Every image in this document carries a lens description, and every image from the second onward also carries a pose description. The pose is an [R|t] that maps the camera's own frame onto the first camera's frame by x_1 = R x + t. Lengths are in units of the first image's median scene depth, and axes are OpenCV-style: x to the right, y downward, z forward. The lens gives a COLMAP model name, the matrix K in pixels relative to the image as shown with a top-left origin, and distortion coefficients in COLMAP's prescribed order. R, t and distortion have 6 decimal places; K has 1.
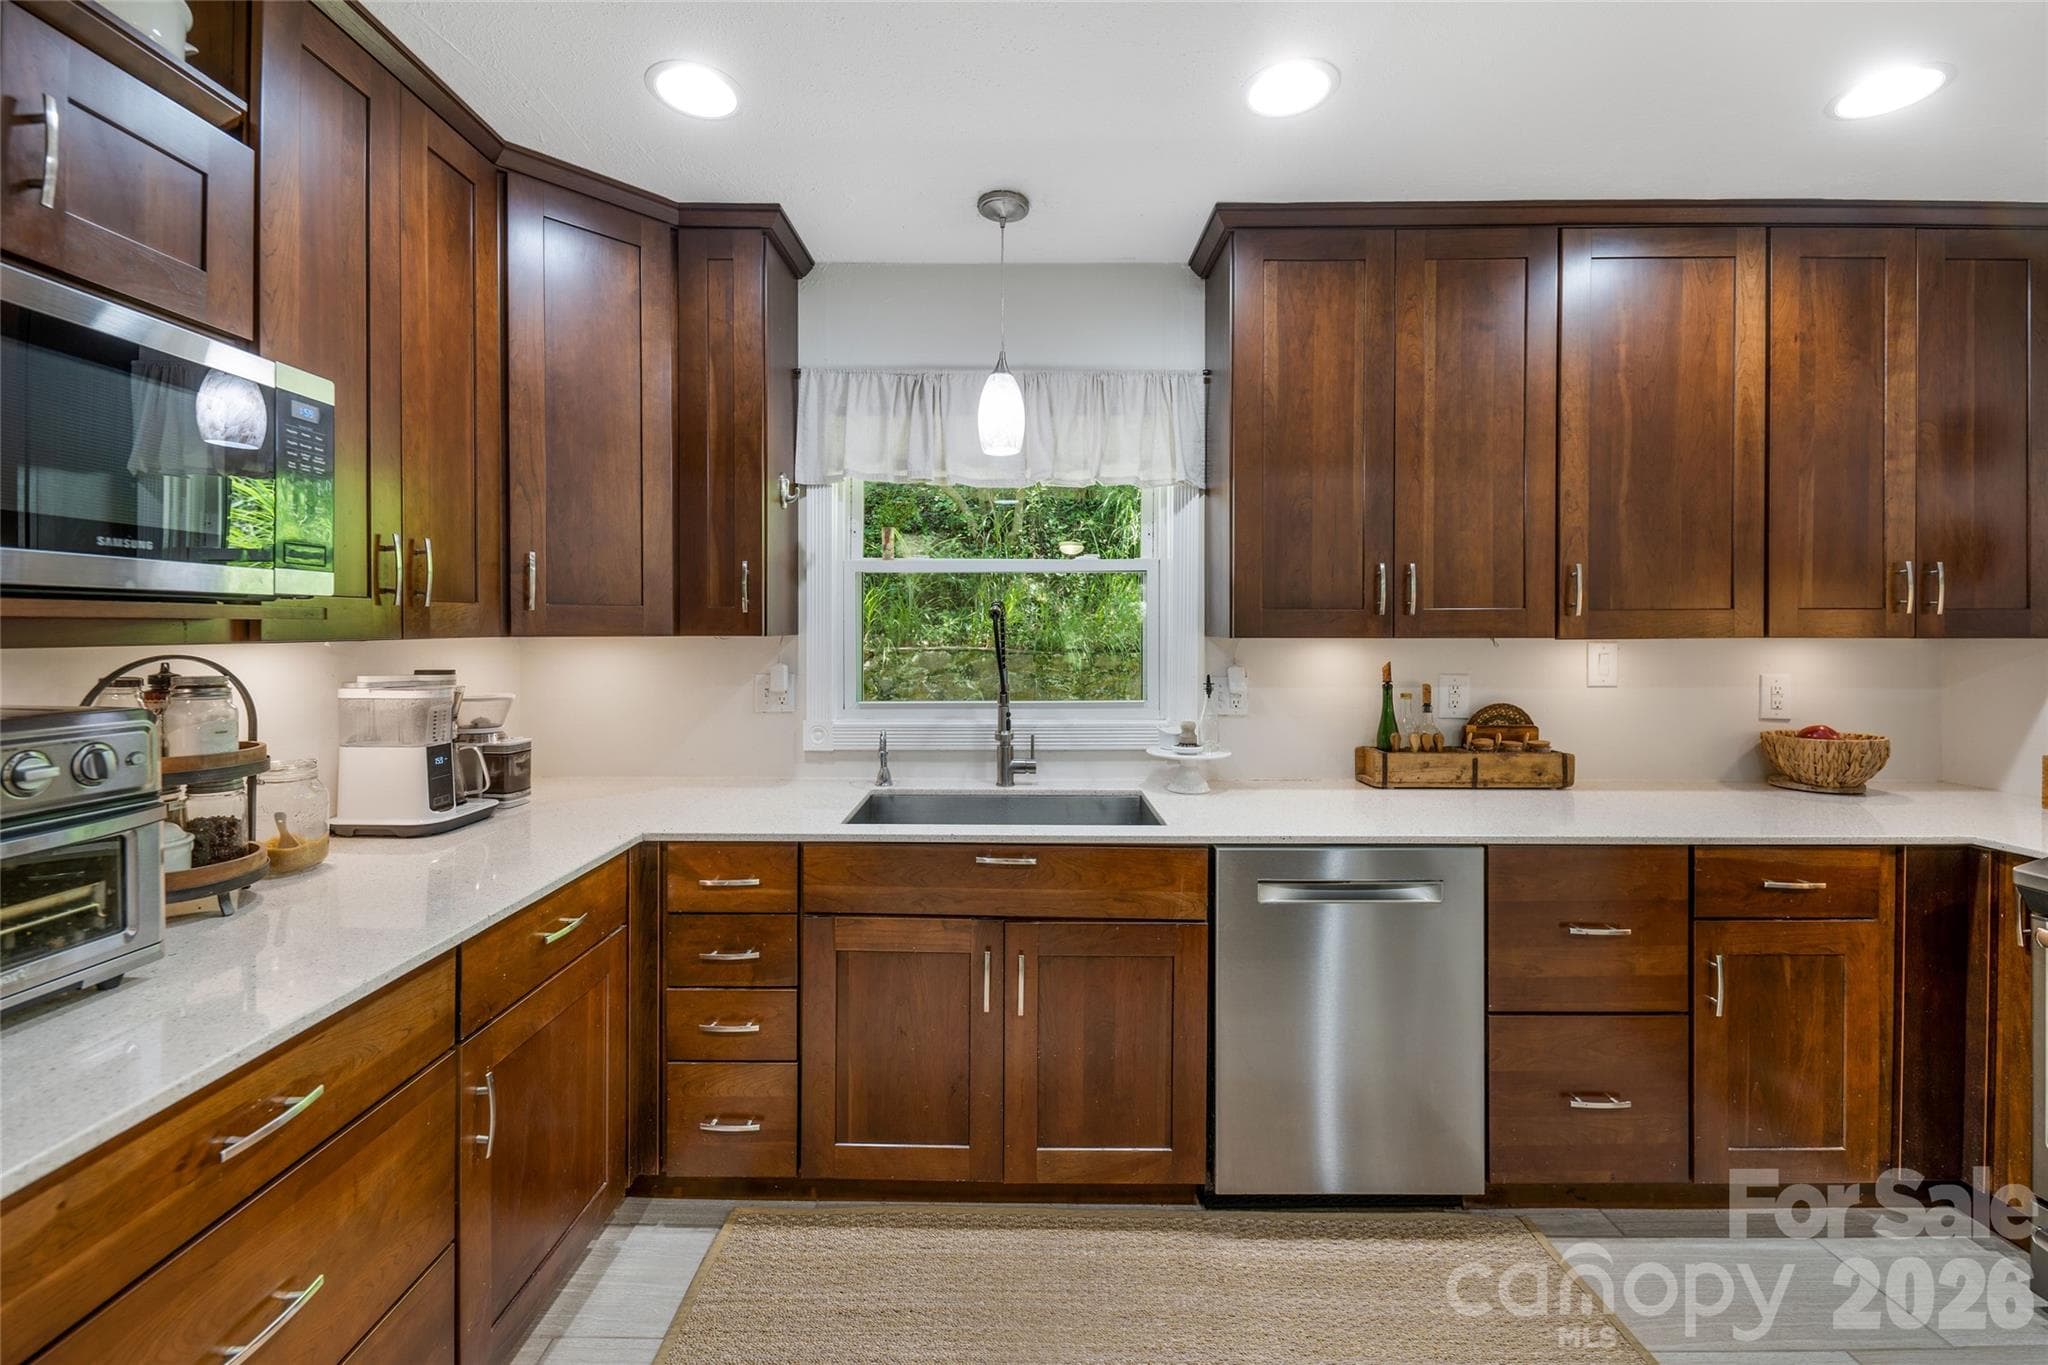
lens RADIAL K [[840.1, 0, 1019.1], [0, 840.1, 637.1], [0, 0, 1]] dist [0.006067, -0.000525]
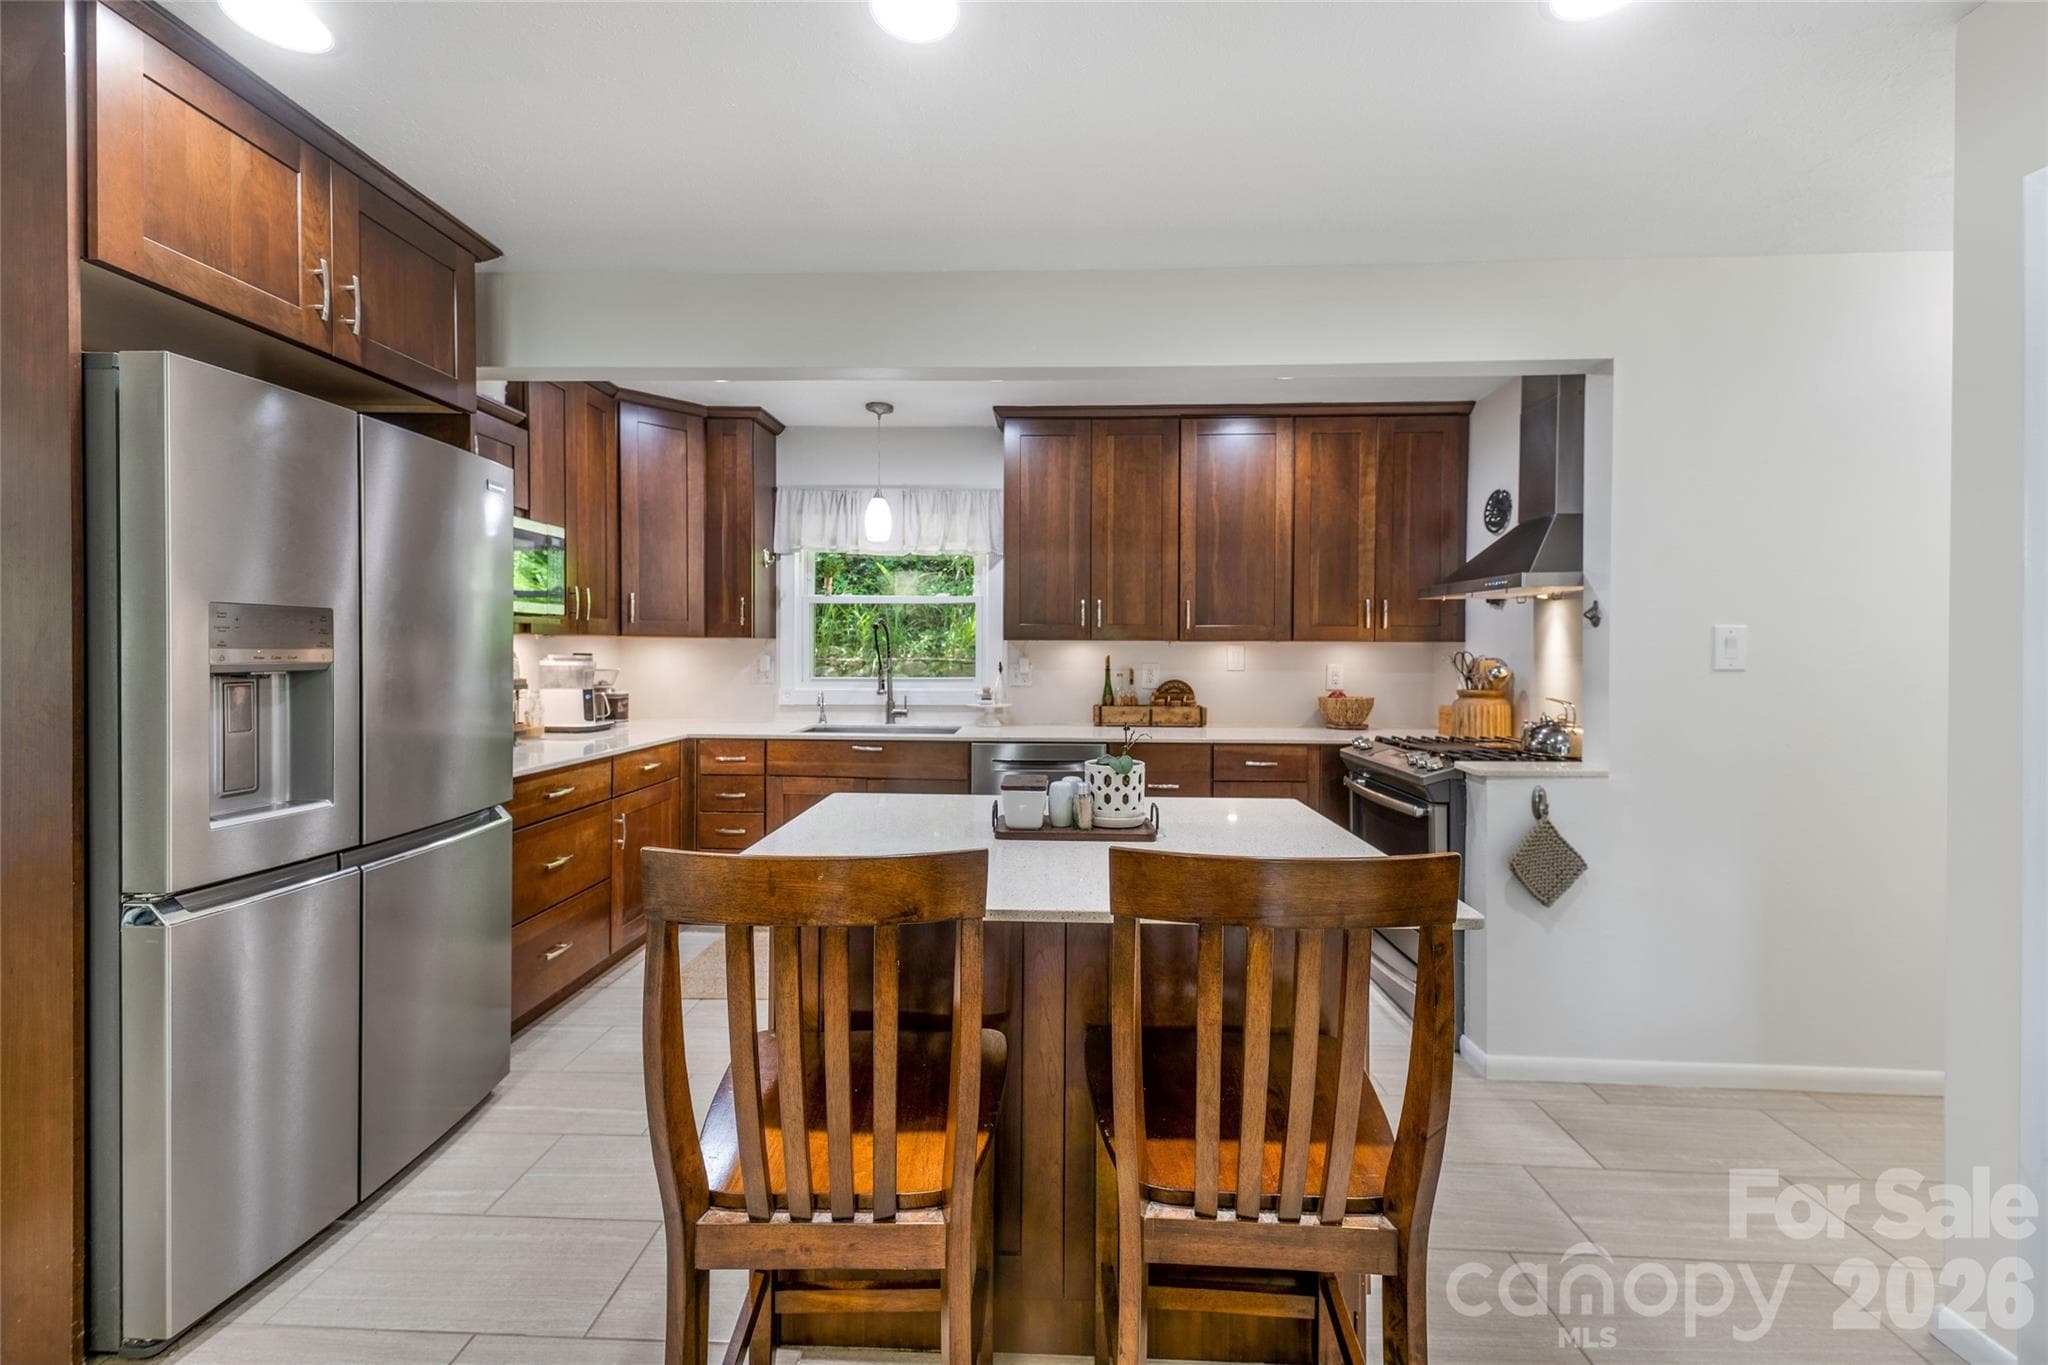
lens RADIAL K [[817.4, 0, 1025.0], [0, 817.4, 663.9], [0, 0, 1]] dist [0.020809, -0.000087]
pose [[0.999433, 0.005325, -0.033246, 0.359353], [-0.005133, 0.999970, 0.005864, 0.042587], [0.033276, -0.005690, 0.999430, -0.791328]]
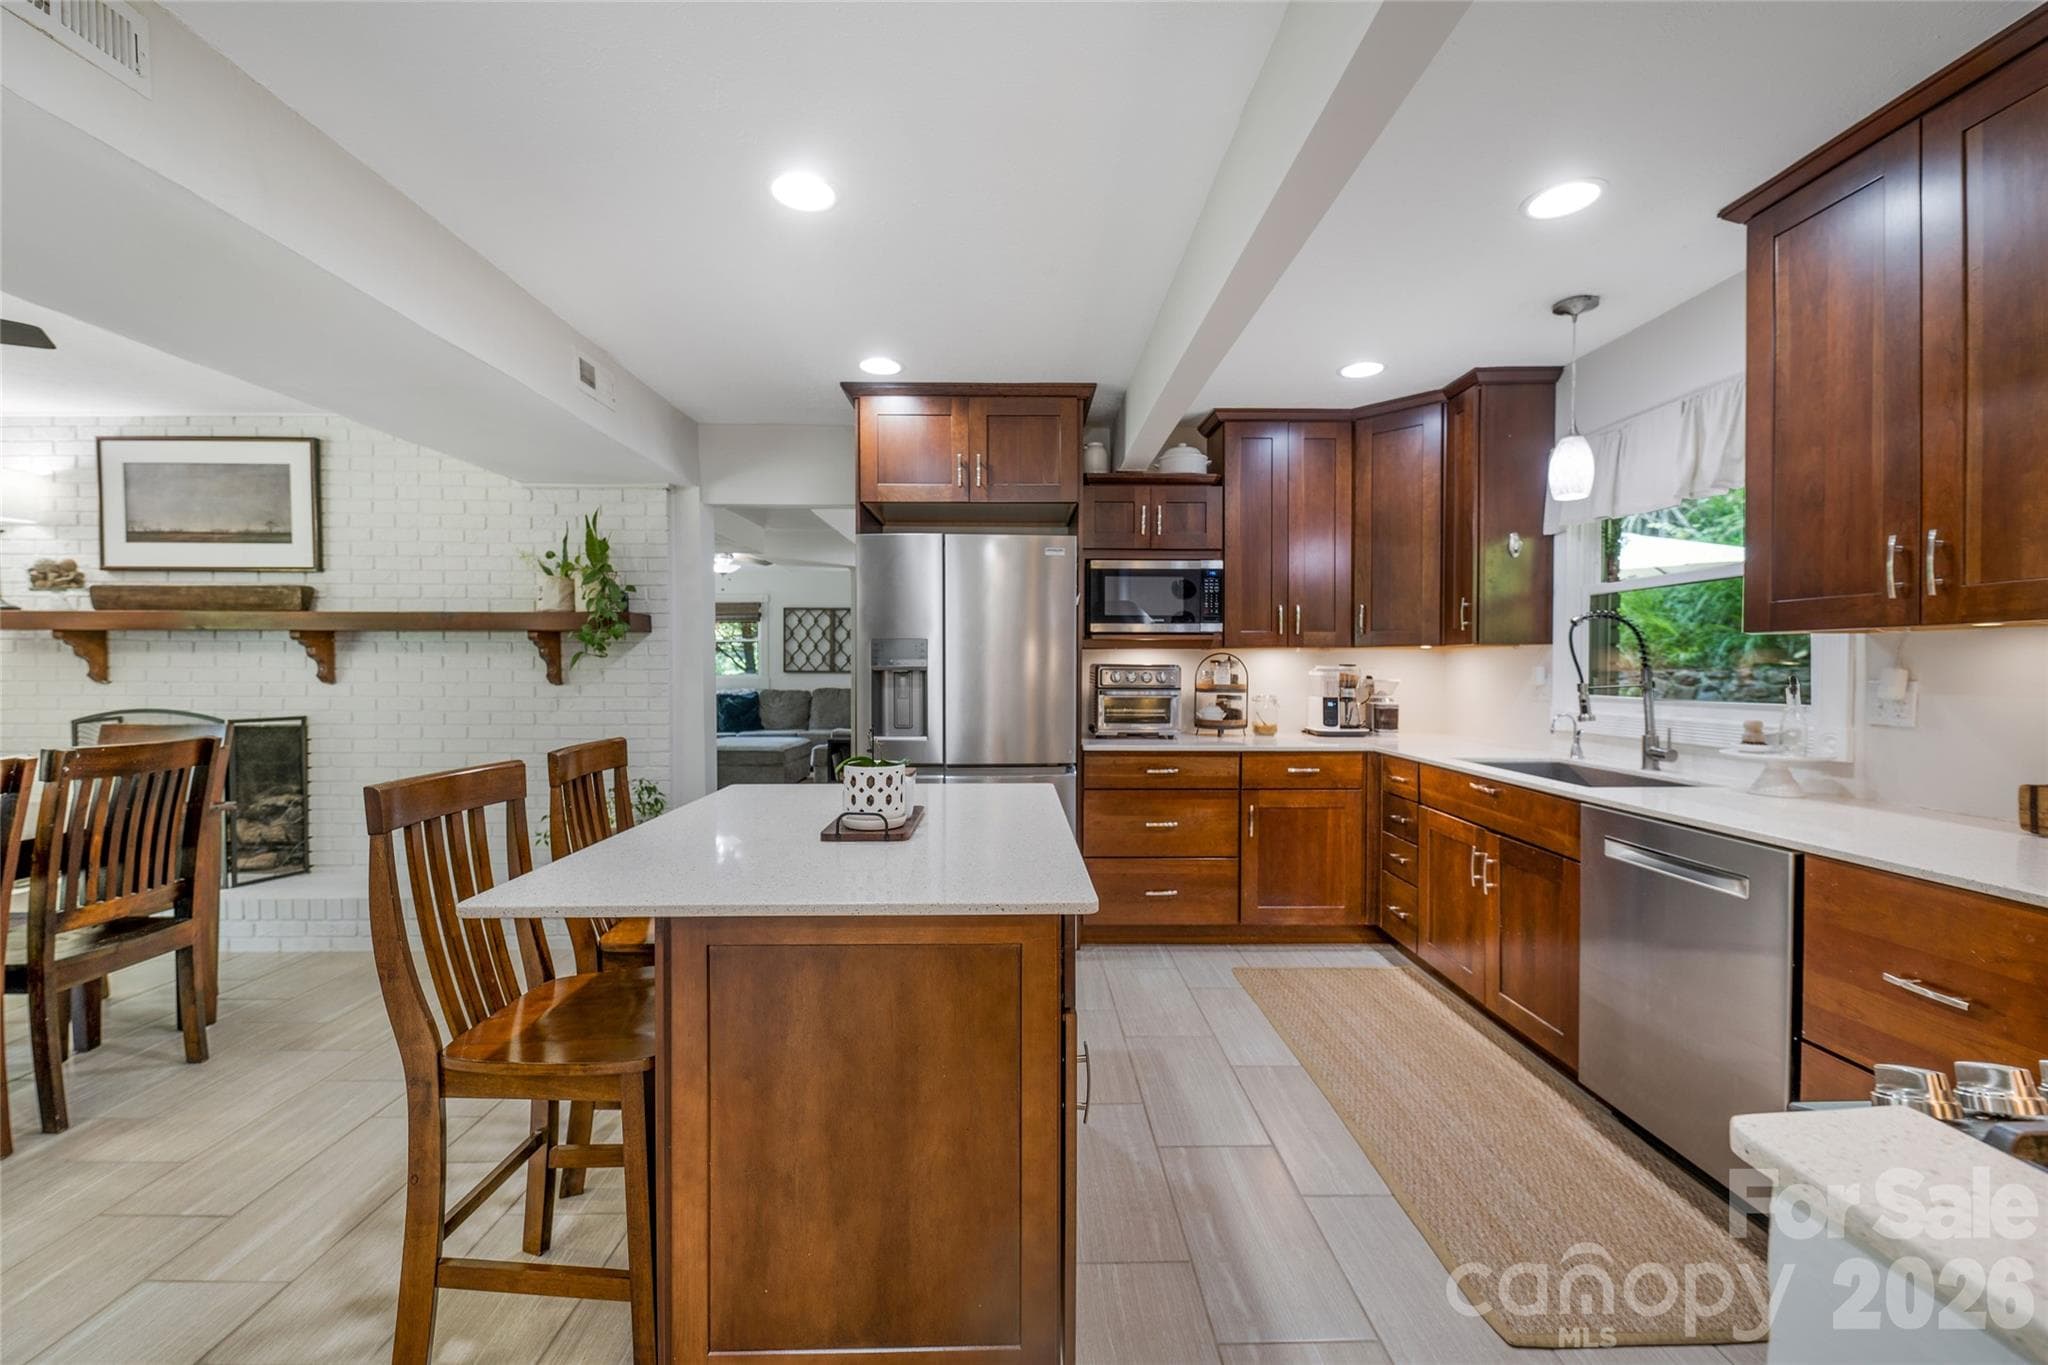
lens RADIAL K [[818.4, 0, 1024.0], [0, 818.4, 682.5], [0, 0, 1]] dist [0.018972, -0.010997]
pose [[0.022822, 0.018385, -0.999570, 1.212249], [-0.009441, 0.999790, 0.018174, 0.049520], [0.999695, 0.009023, 0.022991, 0.125273]]
